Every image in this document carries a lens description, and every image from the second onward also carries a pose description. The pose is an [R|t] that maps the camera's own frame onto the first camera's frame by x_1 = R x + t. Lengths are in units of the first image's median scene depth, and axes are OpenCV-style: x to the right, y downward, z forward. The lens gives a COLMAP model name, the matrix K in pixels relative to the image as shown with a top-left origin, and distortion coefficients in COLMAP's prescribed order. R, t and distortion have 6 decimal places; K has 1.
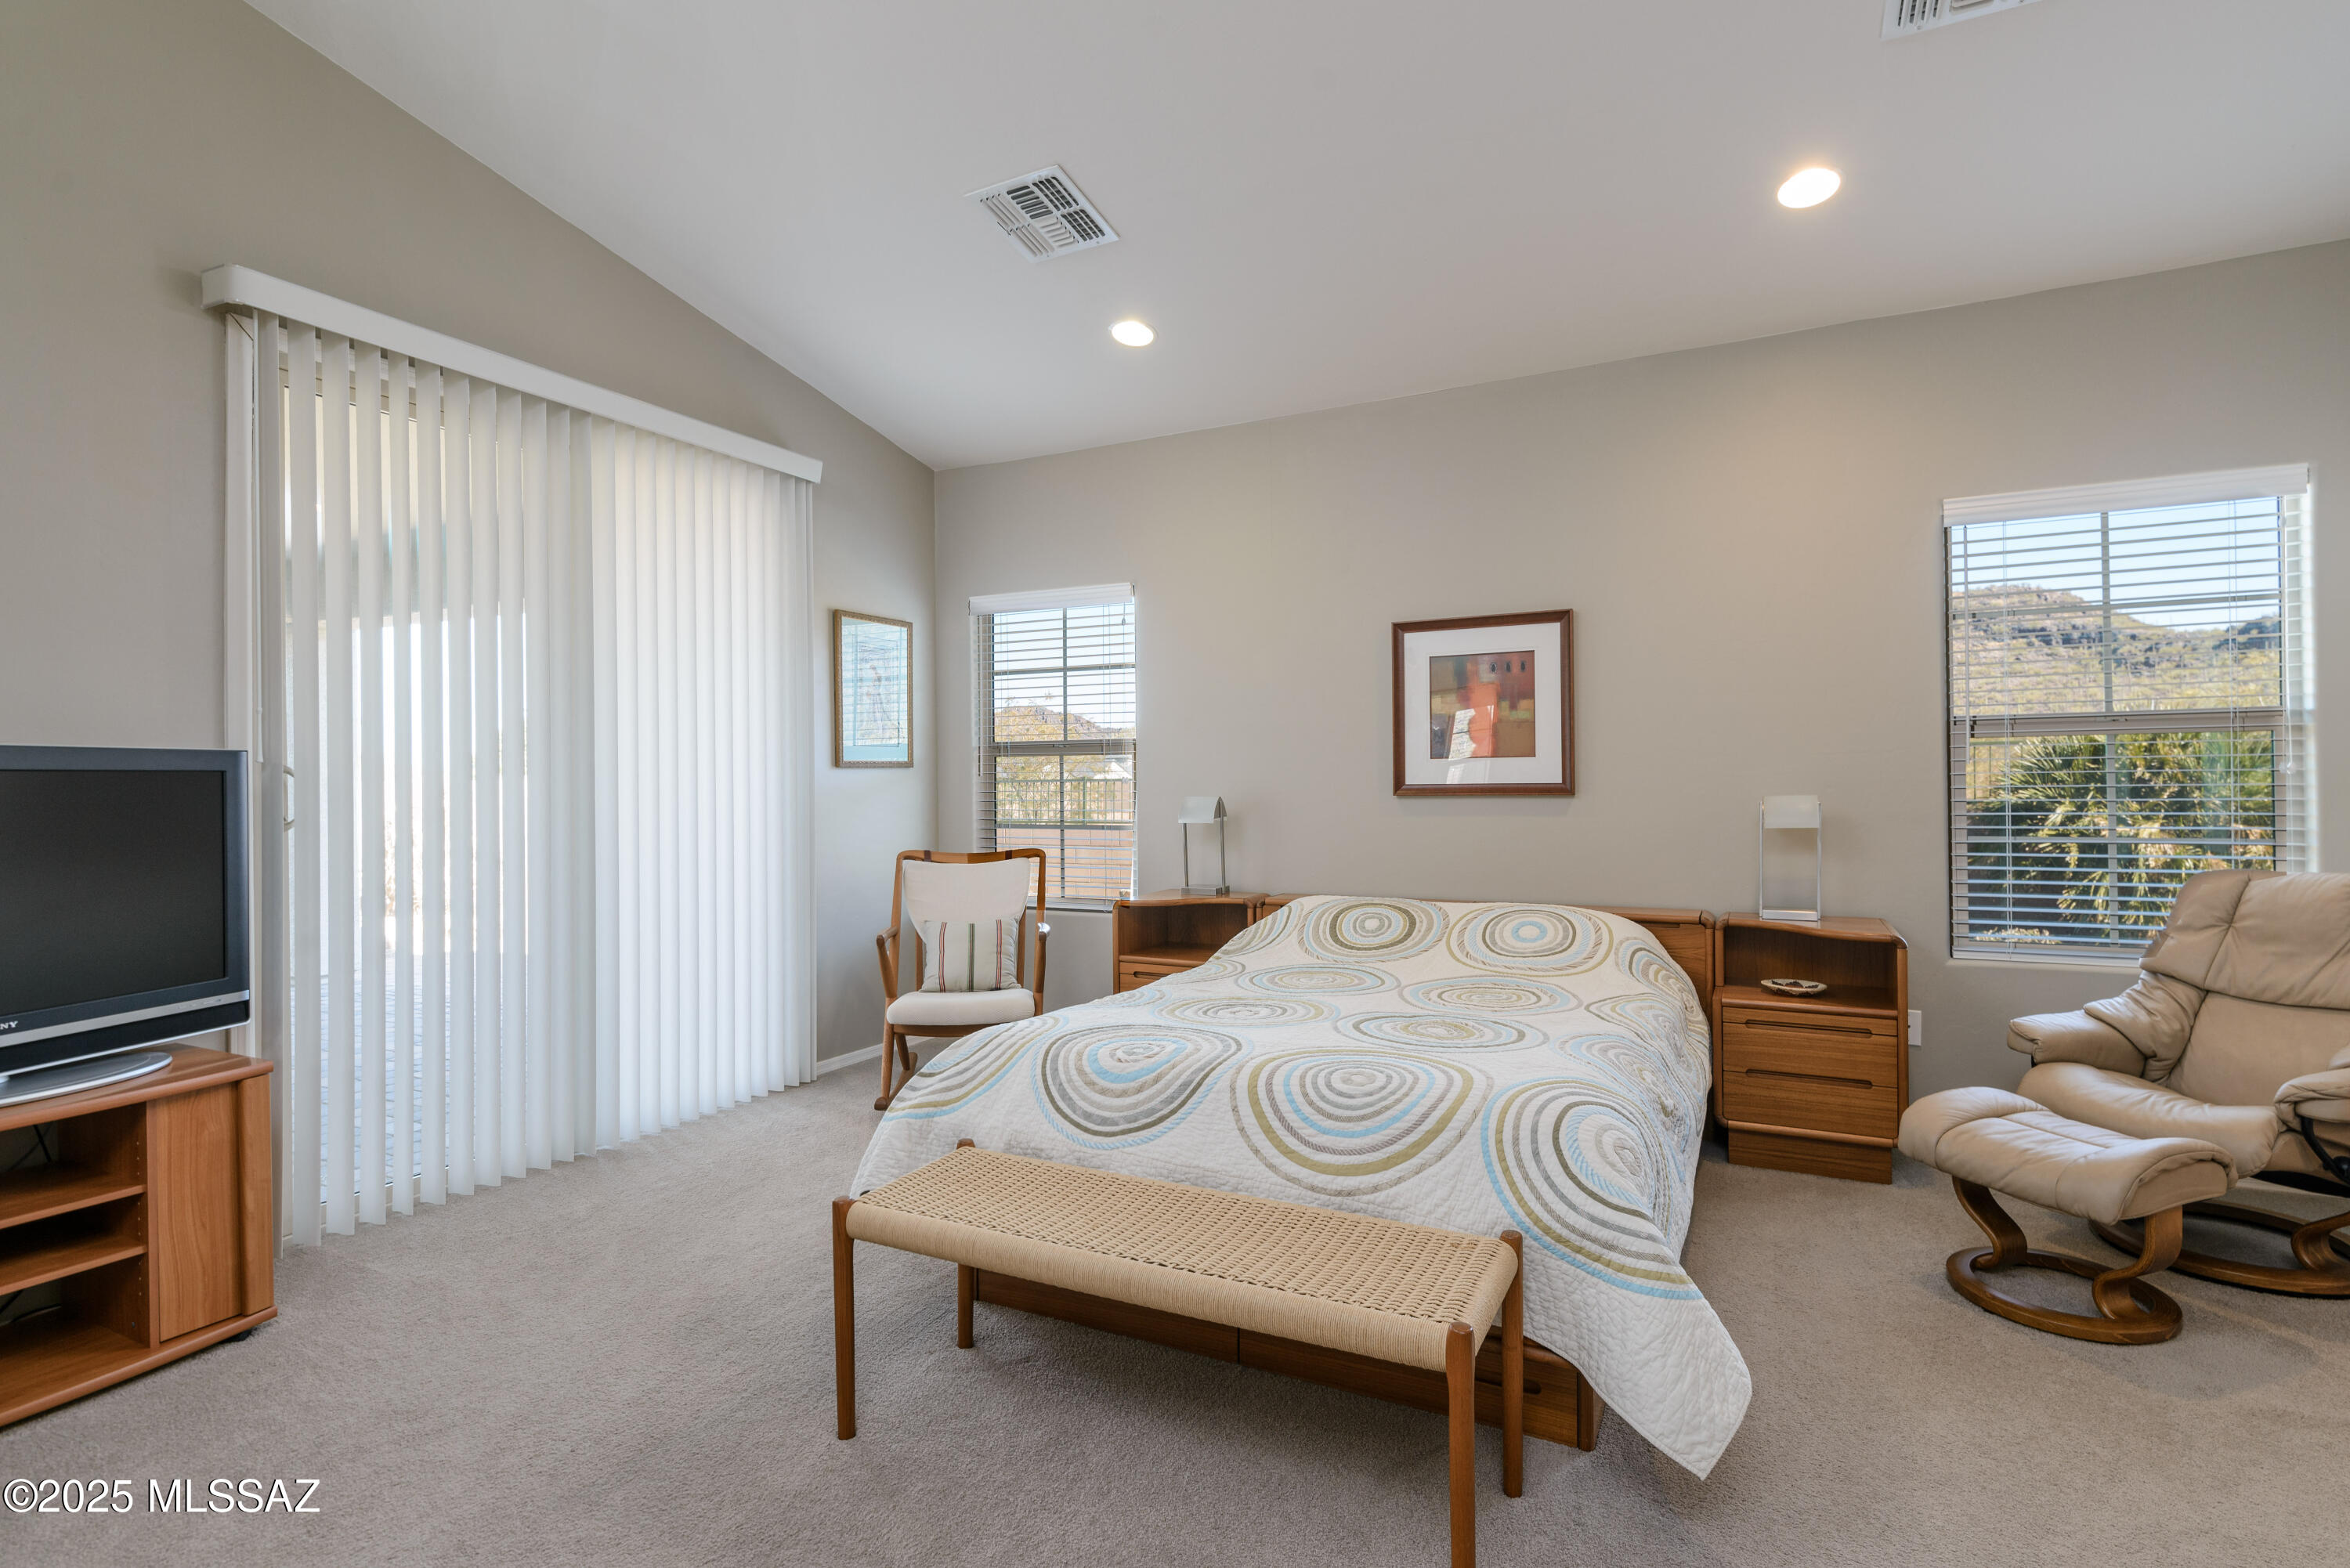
lens RADIAL K [[1118.7, 0, 1190.8], [0, 1118.7, 778.3], [0, 0, 1]] dist [-0.000897, 0.000113]
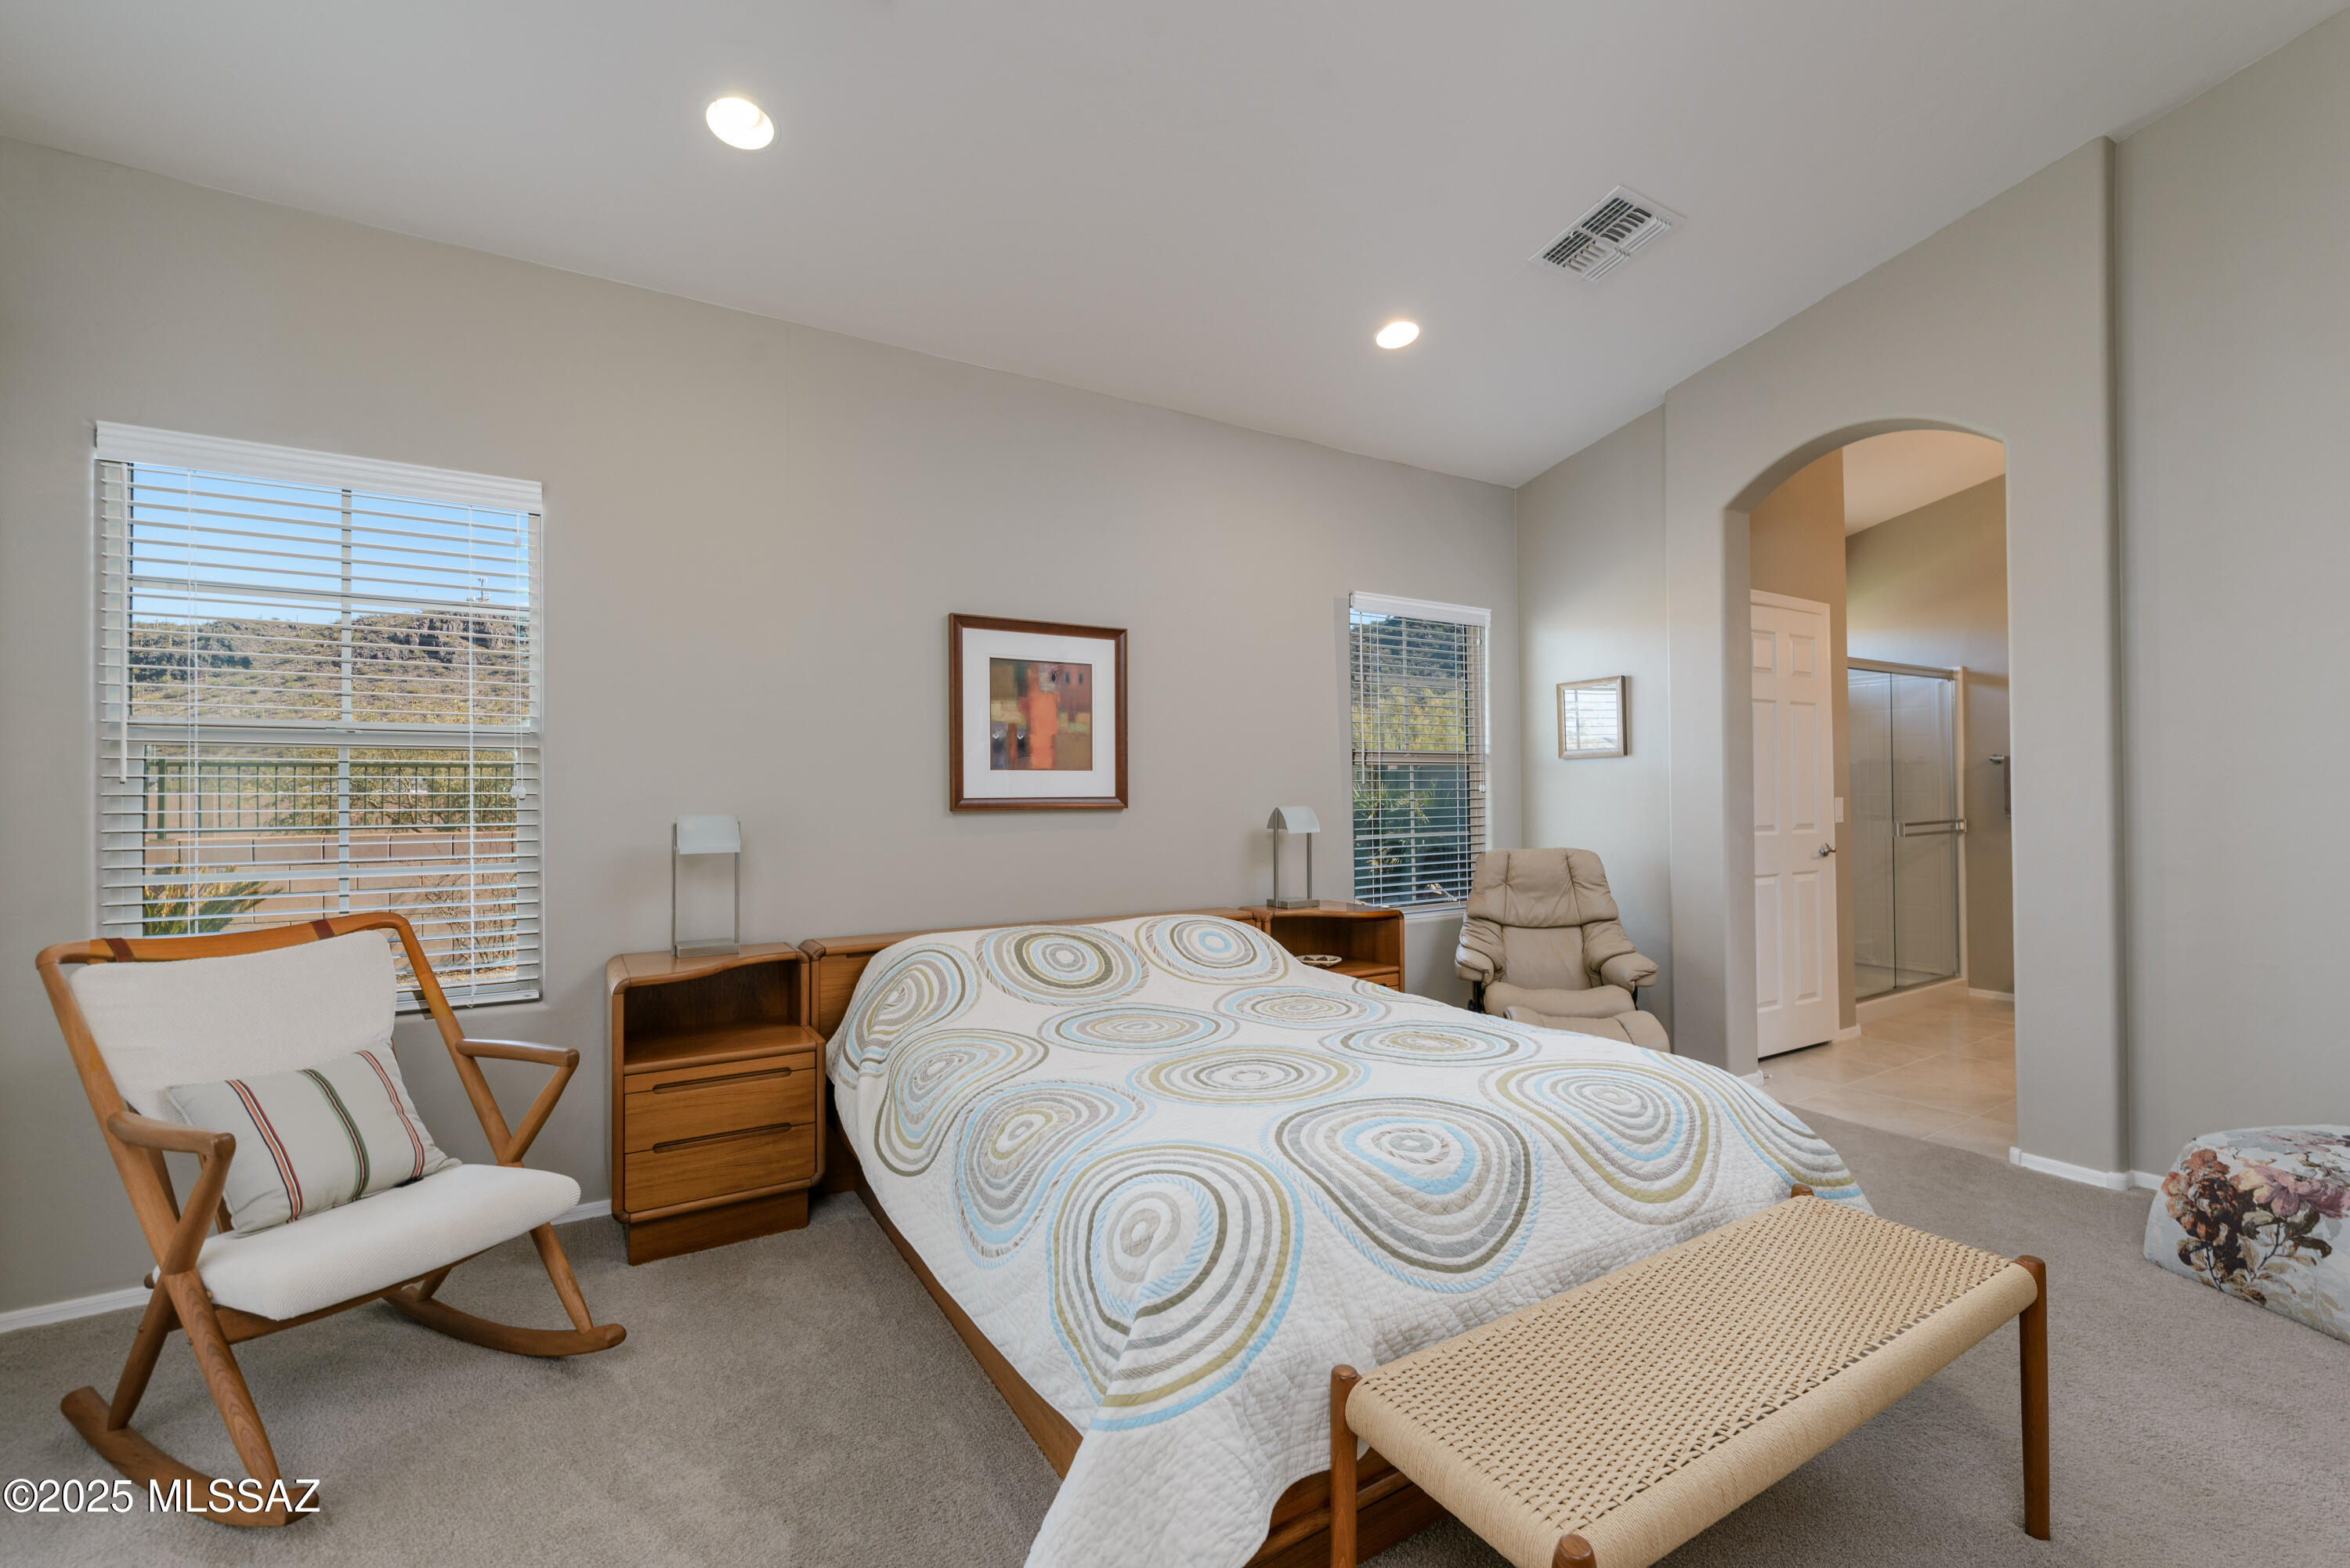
lens RADIAL K [[1015.3, 0, 1183.5], [0, 1015.3, 785.0], [0, 0, 1]] dist [0.000062, 0.000576]
pose [[0.517450, 0.012060, 0.855628, -0.426139], [-0.000473, 0.999905, -0.013808, 0.006106], [-0.855713, 0.006740, 0.517406, 0.460297]]
